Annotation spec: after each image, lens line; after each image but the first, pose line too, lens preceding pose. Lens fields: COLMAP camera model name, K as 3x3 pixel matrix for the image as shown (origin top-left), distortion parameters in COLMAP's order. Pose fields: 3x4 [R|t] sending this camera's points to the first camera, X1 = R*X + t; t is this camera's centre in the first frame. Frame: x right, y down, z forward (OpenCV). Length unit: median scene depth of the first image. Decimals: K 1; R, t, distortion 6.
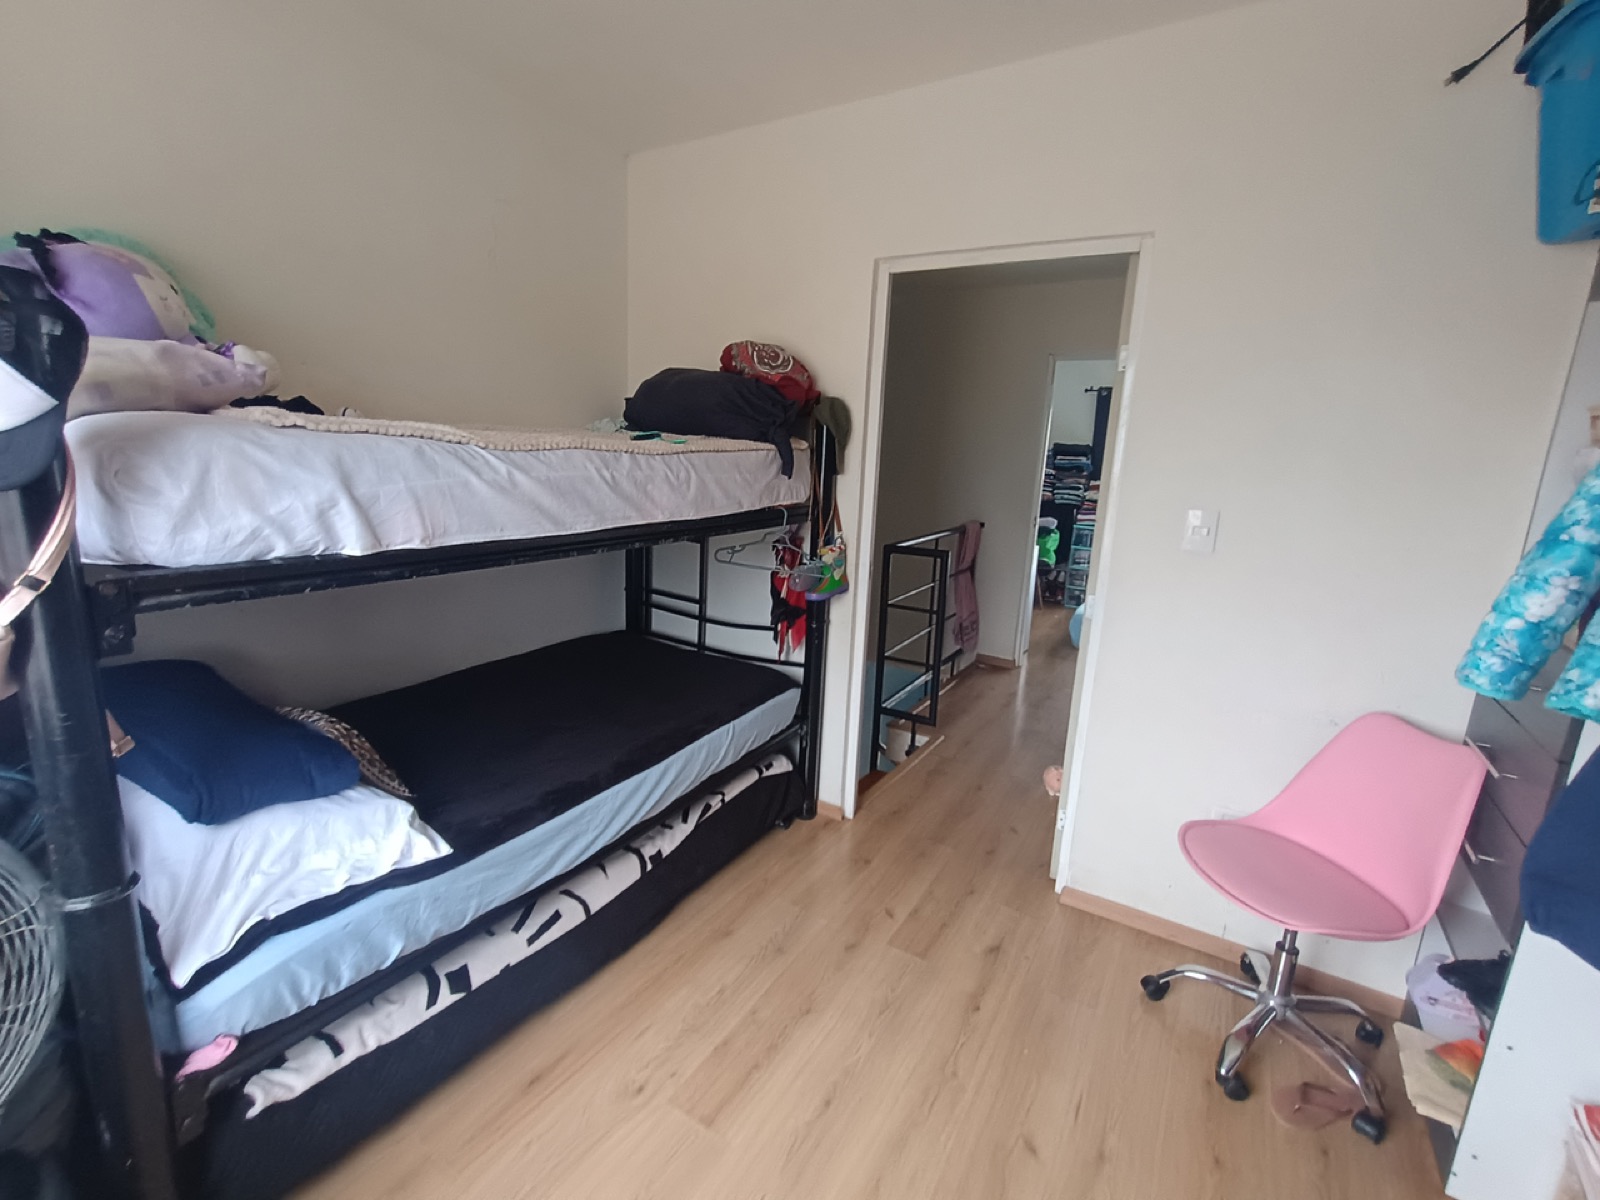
lens RADIAL K [[730.6, 0, 801.1], [0, 730.6, 606.8], [0, 0, 1]] dist [-0.001336, 0.006573]
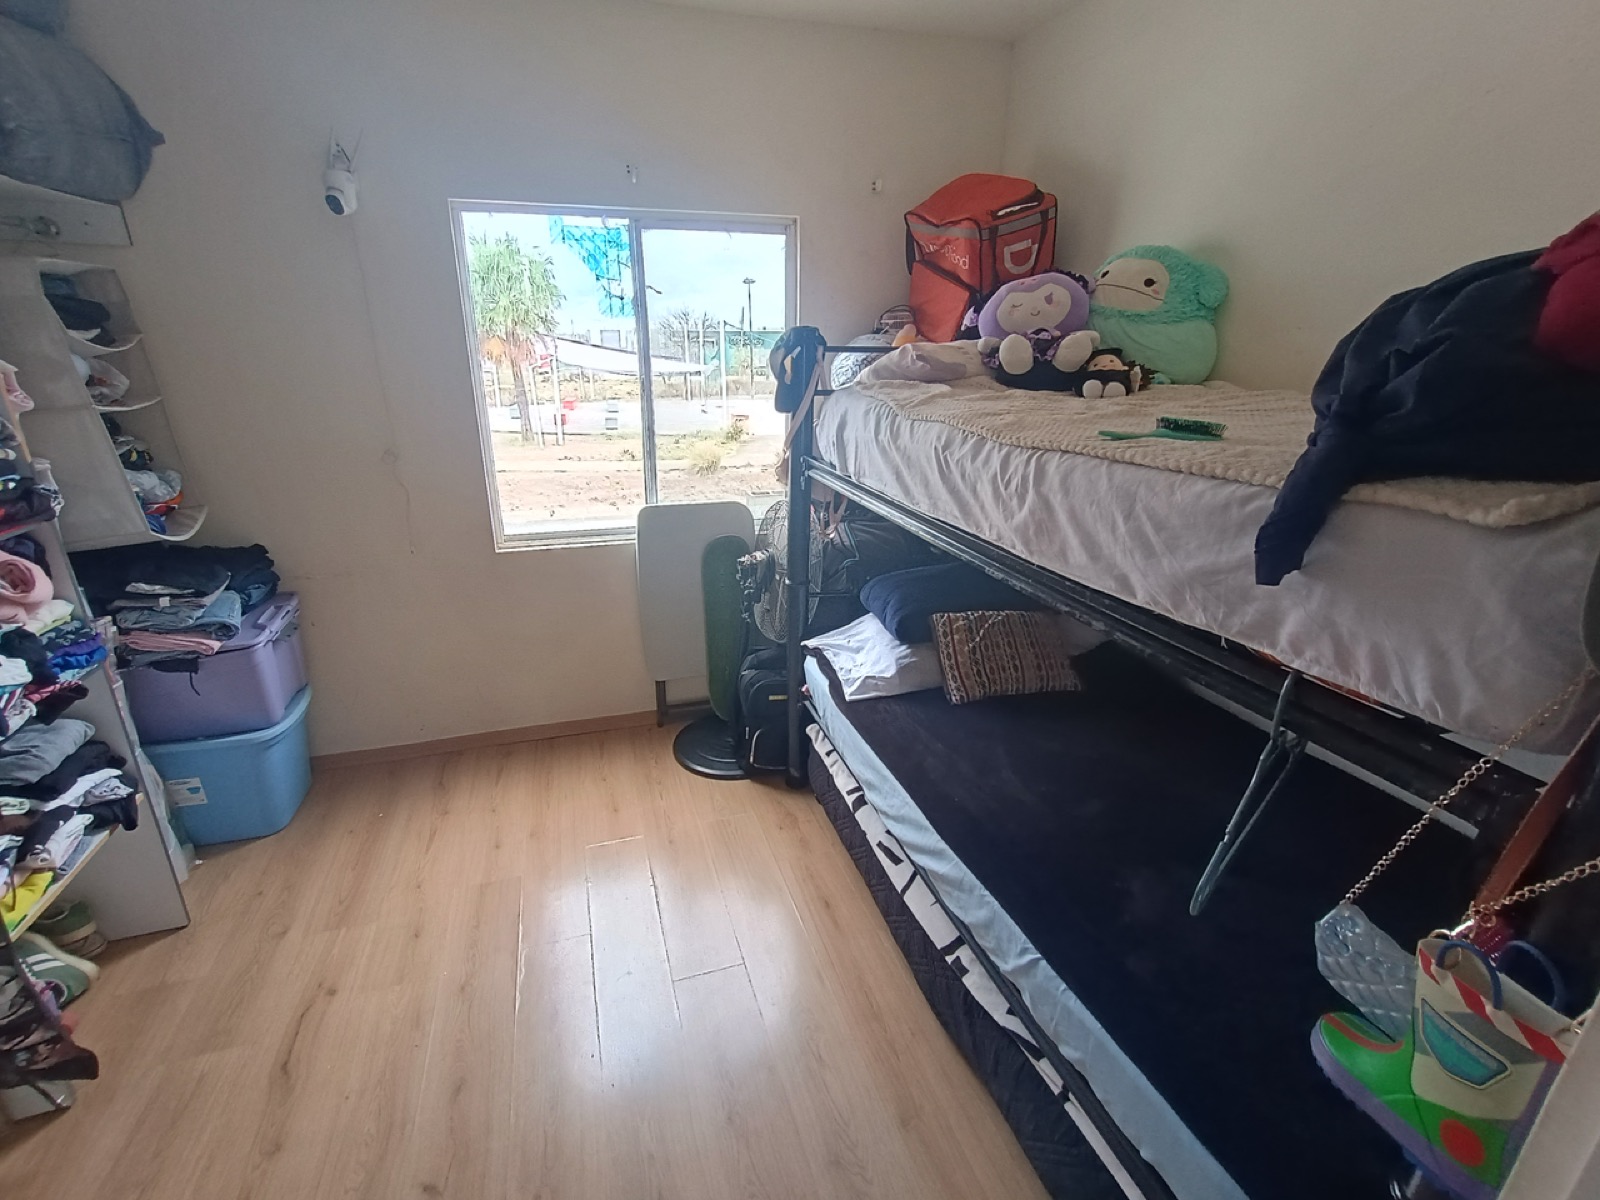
lens RADIAL K [[730.6, 0, 801.1], [0, 730.6, 606.8], [0, 0, 1]] dist [-0.001336, 0.006573]
pose [[-0.657613, 0.206762, -0.724427, 0.399870], [-0.204254, 0.876648, 0.435624, -0.297671], [0.725138, 0.434439, -0.534263, 1.153342]]
